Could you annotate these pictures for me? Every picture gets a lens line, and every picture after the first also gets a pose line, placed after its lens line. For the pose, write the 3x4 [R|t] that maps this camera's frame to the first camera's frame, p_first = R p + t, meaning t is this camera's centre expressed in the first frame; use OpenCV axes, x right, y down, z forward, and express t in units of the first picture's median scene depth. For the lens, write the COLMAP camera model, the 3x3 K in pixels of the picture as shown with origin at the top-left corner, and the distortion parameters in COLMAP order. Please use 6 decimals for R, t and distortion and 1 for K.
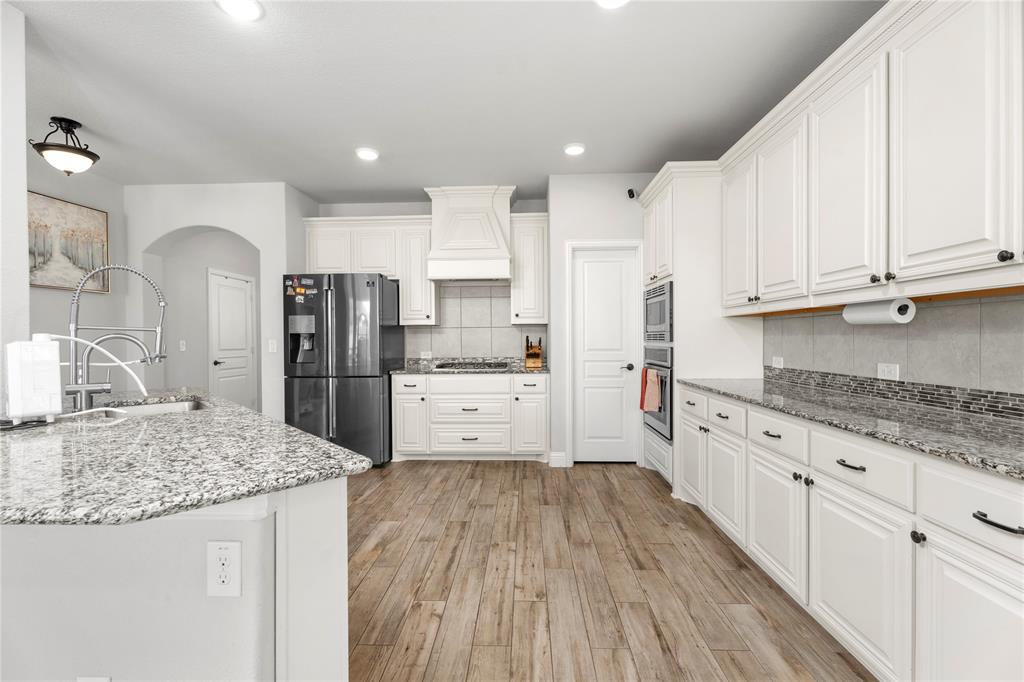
lens RADIAL K [[454.2, 0, 508.5], [0, 454.2, 340.9], [0, 0, 1]] dist [0.001819, 0.000029]
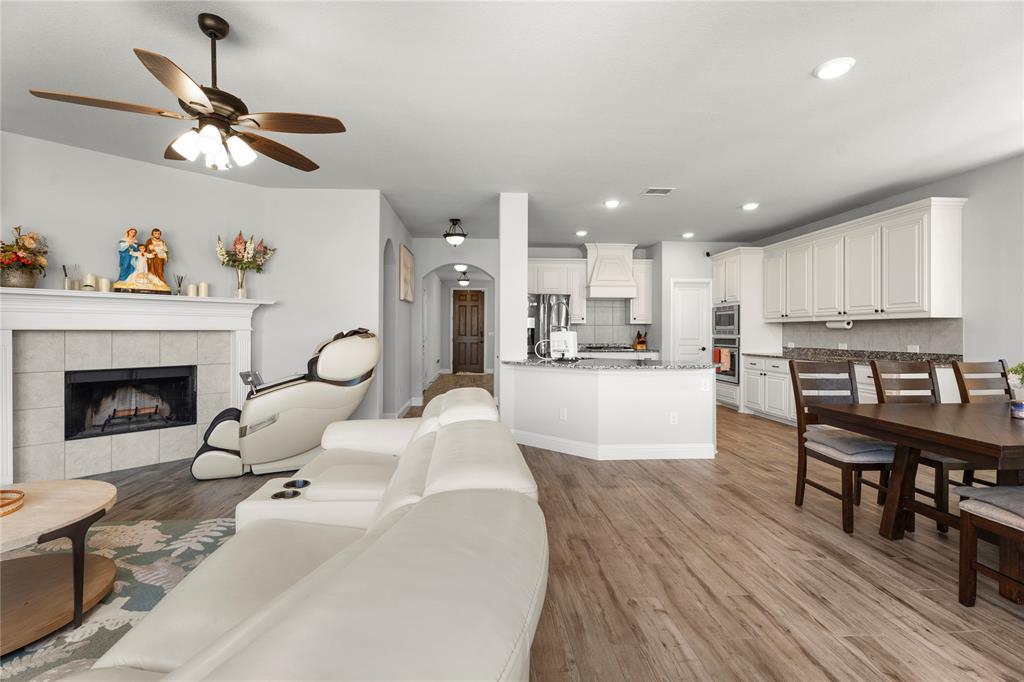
lens RADIAL K [[463.5, 0, 501.8], [0, 463.5, 329.0], [0, 0, 1]] dist [0.000620, 0.000060]
pose [[0.995680, 0.013266, 0.091903, -0.941711], [-0.012060, 0.999834, -0.013673, 0.018848], [-0.092069, 0.012505, 0.995674, -1.020081]]
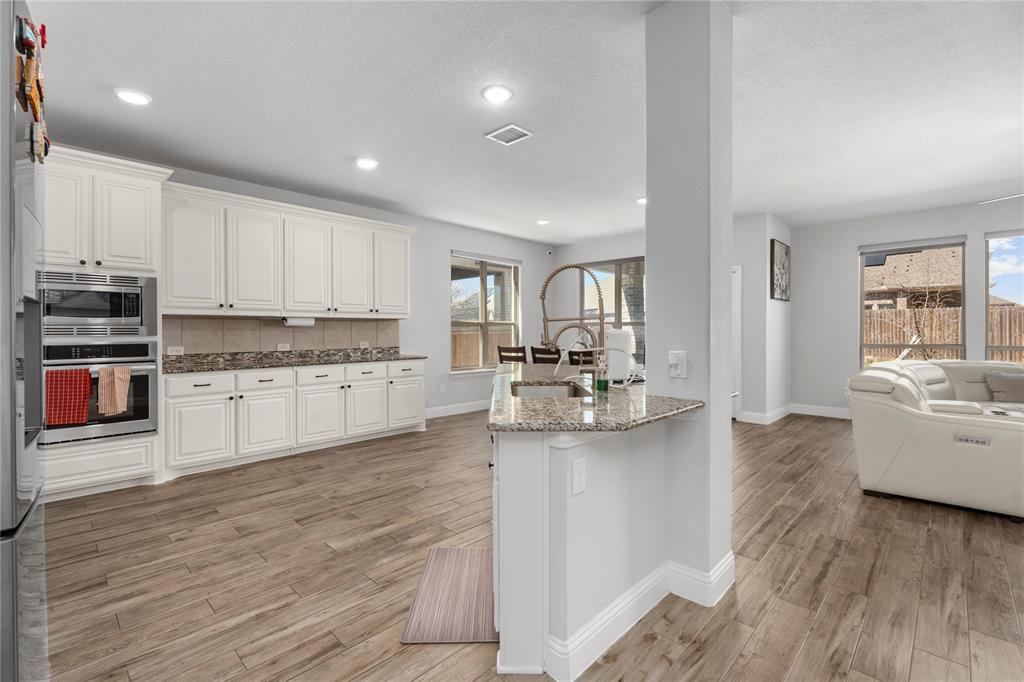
lens RADIAL K [[460.5, 0, 510.0], [0, 460.5, 321.3], [0, 0, 1]] dist [-0.002058, 0.000065]
pose [[-0.747511, 0.024510, 0.663797, -1.022127], [0.014002, 0.999678, -0.021145, 0.002287], [-0.664101, -0.006511, -0.747614, 1.342322]]
